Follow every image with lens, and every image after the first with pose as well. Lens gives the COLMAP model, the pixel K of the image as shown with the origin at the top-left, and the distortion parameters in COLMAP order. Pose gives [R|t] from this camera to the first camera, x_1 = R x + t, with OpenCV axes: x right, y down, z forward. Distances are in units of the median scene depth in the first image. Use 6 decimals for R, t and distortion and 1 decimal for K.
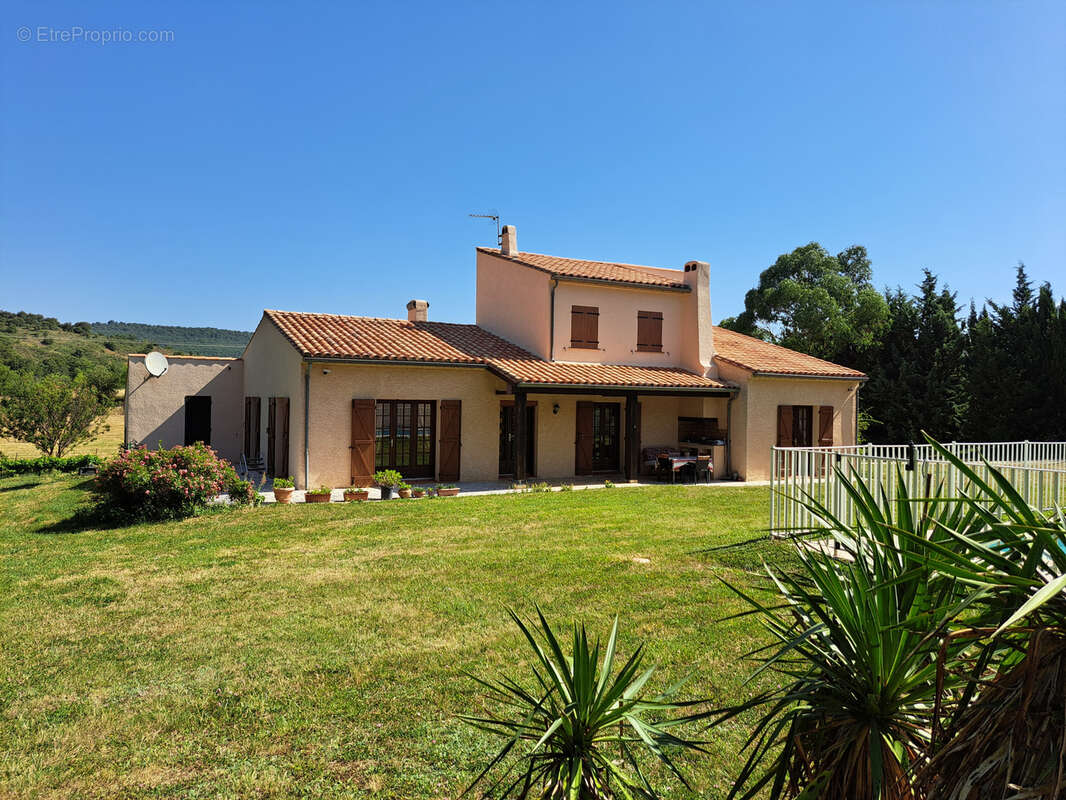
lens RADIAL K [[765.8, 0, 534.9], [0, 765.8, 397.8], [0, 0, 1]] dist [0.067529, -0.069379]
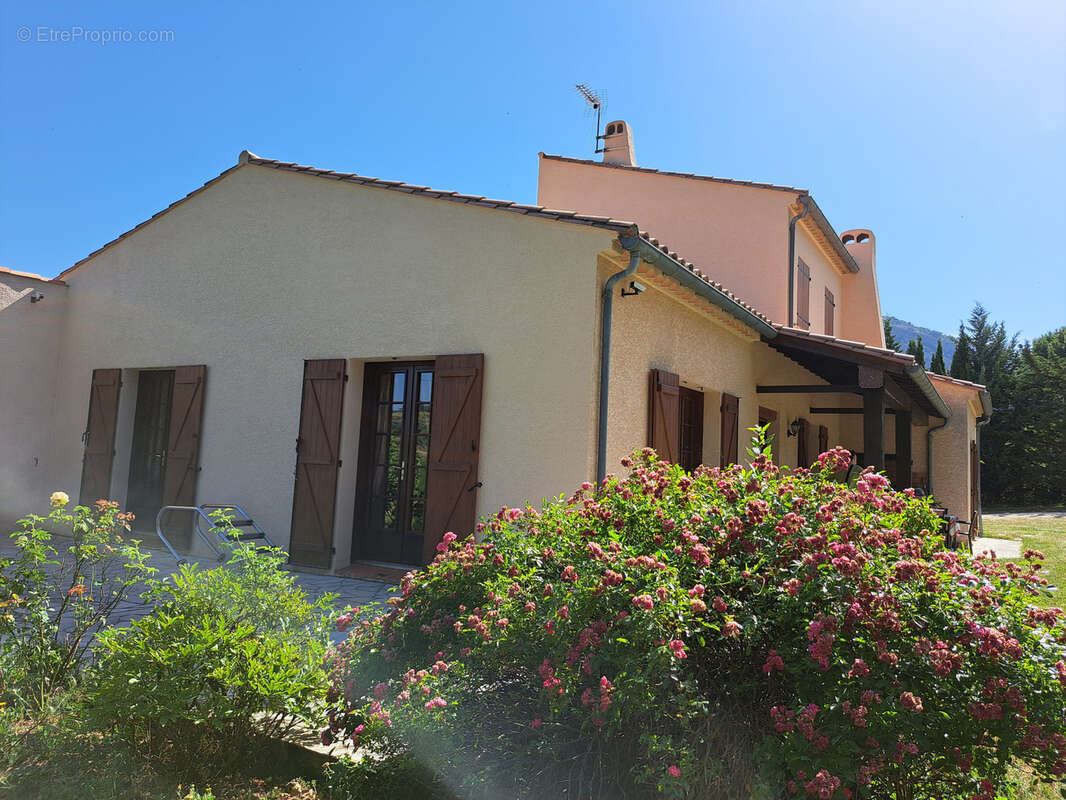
lens RADIAL K [[765.8, 0, 536.3], [0, 765.8, 398.1], [0, 0, 1]] dist [0.067529, -0.069379]
pose [[0.866452, 0.068179, 0.494583, -0.404526], [-0.034408, 0.996431, -0.077080, 0.041293], [-0.498073, 0.049768, 0.865706, 0.566310]]
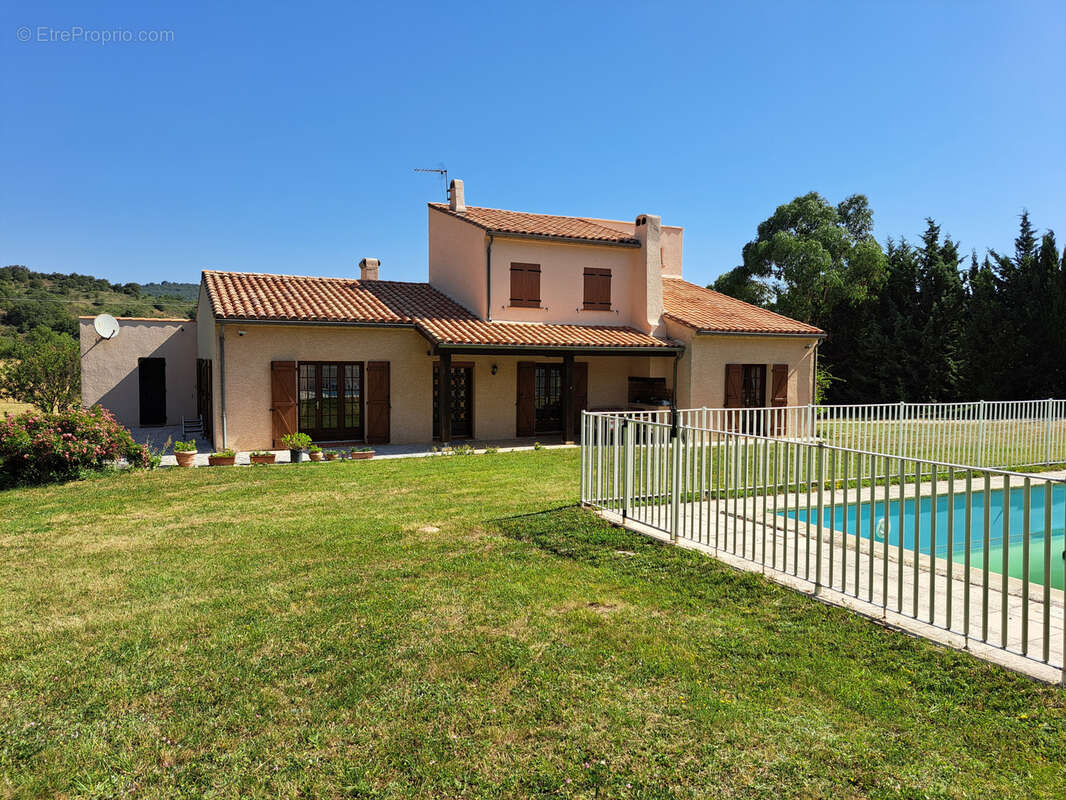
lens RADIAL K [[765.8, 0, 546.1], [0, 765.8, 408.1], [0, 0, 1]] dist [0.067529, -0.069379]
pose [[0.998896, -0.003432, -0.046854, 0.133846], [0.006639, 0.997633, 0.068446, -0.002930], [0.046508, -0.068682, 0.996554, 0.019118]]
